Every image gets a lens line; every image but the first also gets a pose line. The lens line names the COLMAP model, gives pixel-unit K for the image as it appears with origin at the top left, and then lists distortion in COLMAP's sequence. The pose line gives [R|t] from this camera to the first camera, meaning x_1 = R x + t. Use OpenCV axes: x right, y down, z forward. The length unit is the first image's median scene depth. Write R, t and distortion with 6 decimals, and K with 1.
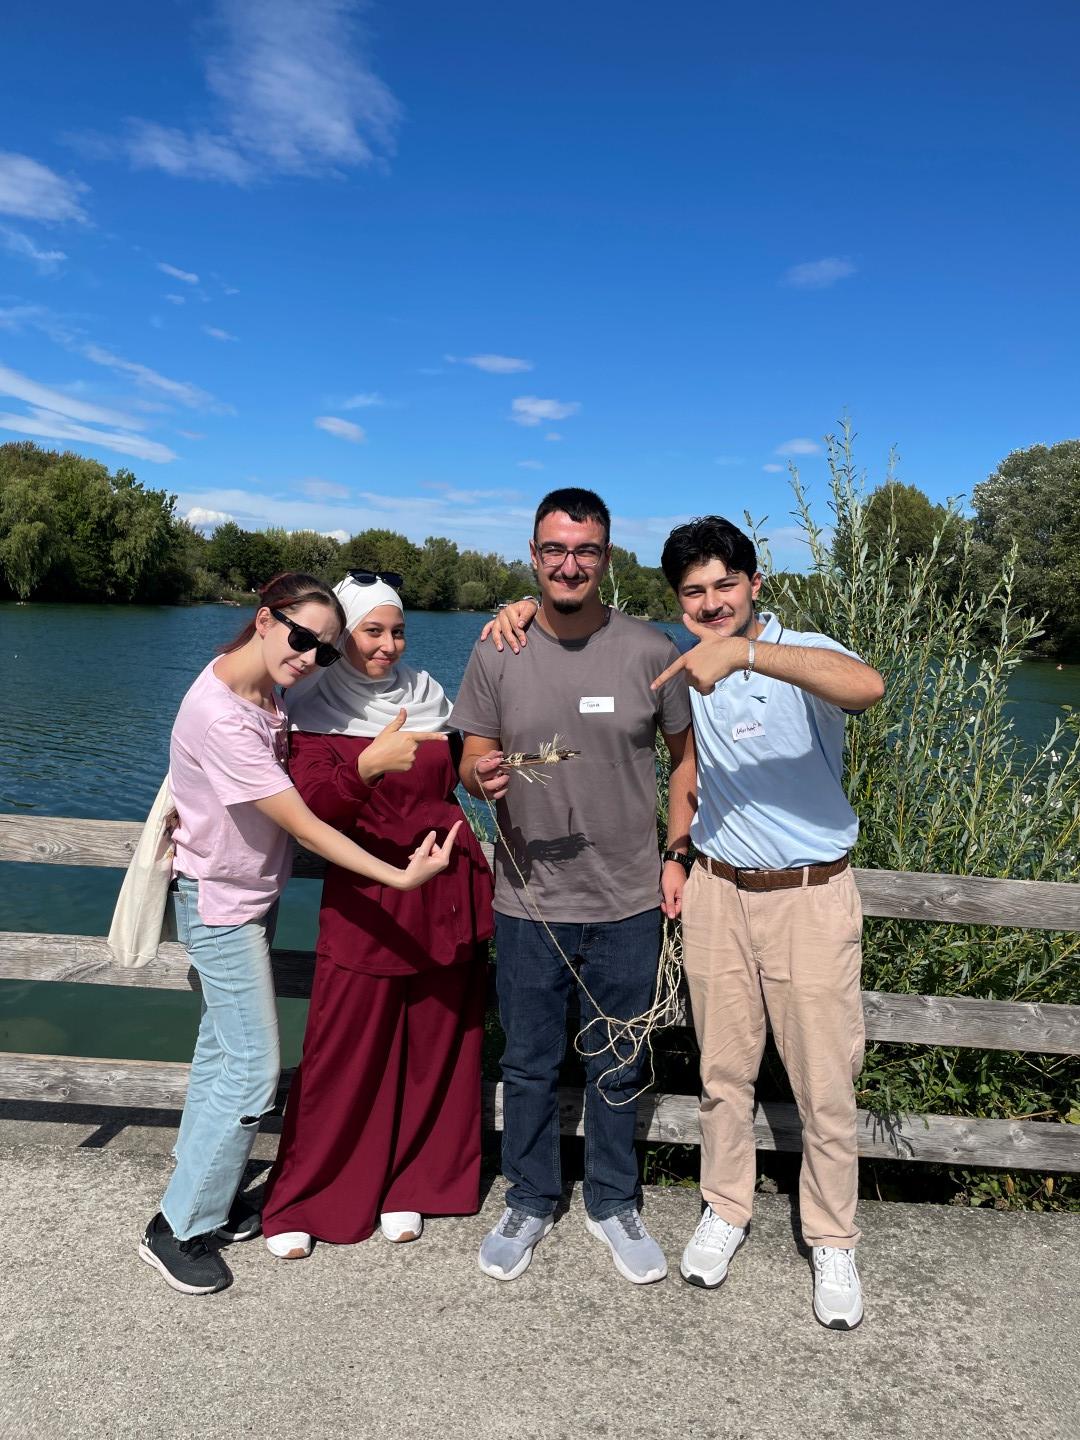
lens RADIAL K [[1130.0, 0, 540.0], [0, 1130.0, 720.0], [0, 0, 1]] dist [0.076428, -0.127052]
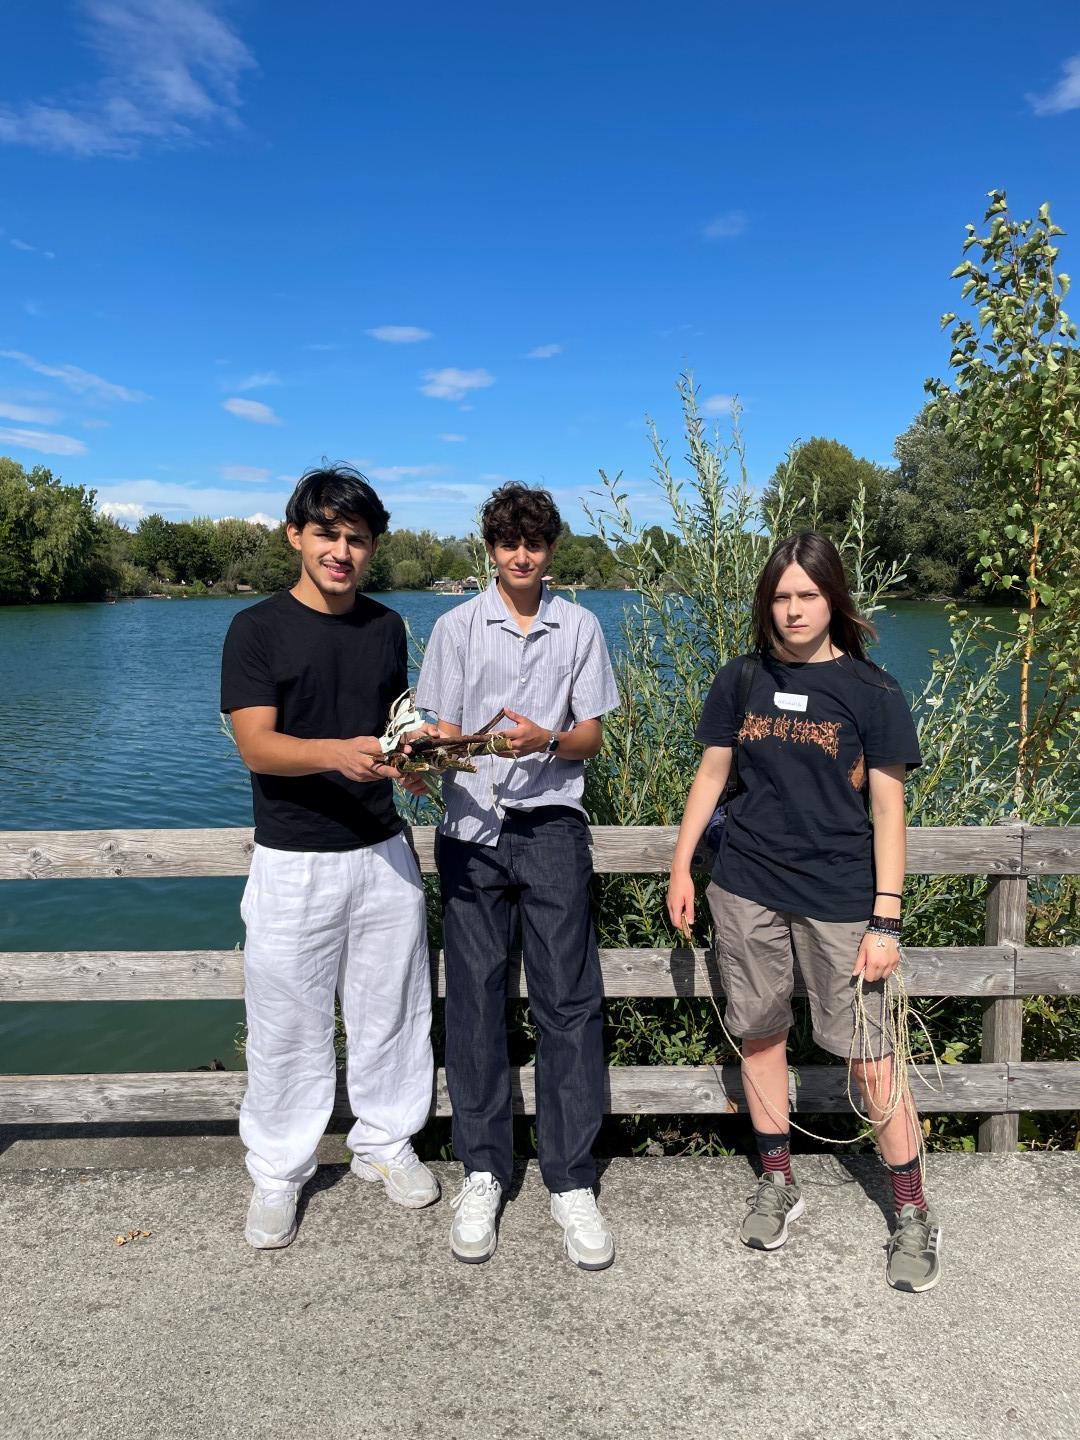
lens RADIAL K [[1130.0, 0, 540.0], [0, 1130.0, 720.0], [0, 0, 1]] dist [0.076428, -0.127052]
pose [[0.996729, -0.065172, 0.047796, 0.100150], [0.064041, 0.997638, 0.024826, 0.002434], [-0.049301, -0.021683, 0.998549, 0.020599]]
